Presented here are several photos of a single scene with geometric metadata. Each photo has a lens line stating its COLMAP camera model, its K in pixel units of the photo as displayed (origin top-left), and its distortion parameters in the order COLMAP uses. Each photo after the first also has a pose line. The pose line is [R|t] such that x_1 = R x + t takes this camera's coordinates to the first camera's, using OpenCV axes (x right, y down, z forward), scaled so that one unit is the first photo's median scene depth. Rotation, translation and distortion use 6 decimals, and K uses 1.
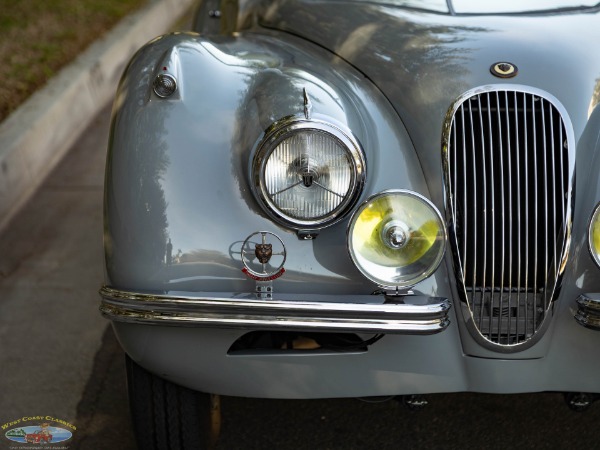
lens RADIAL K [[1923.3, 0, 300.0], [0, 1923.3, 225.0], [0, 0, 1]] dist [0.022019, -0.772559]
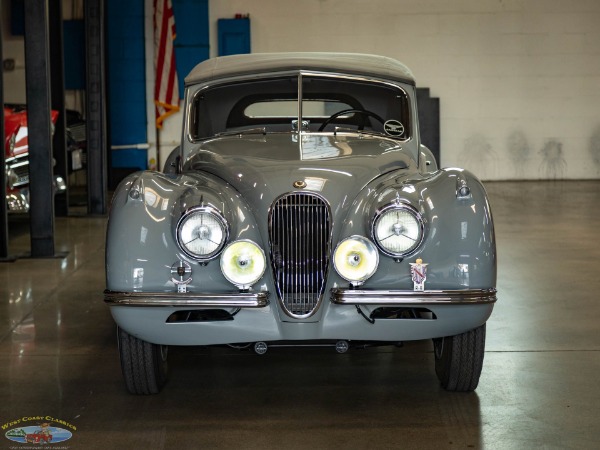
lens RADIAL K [[1775.7, 0, 300.0], [0, 1775.7, 225.0], [0, 0, 1]] dist [-0.029789, -0.563023]
pose [[0.999843, -0.016834, 0.005546, 0.097518], [0.017233, 0.996472, -0.082134, 0.121534], [-0.004144, 0.082216, 0.996606, -0.913377]]
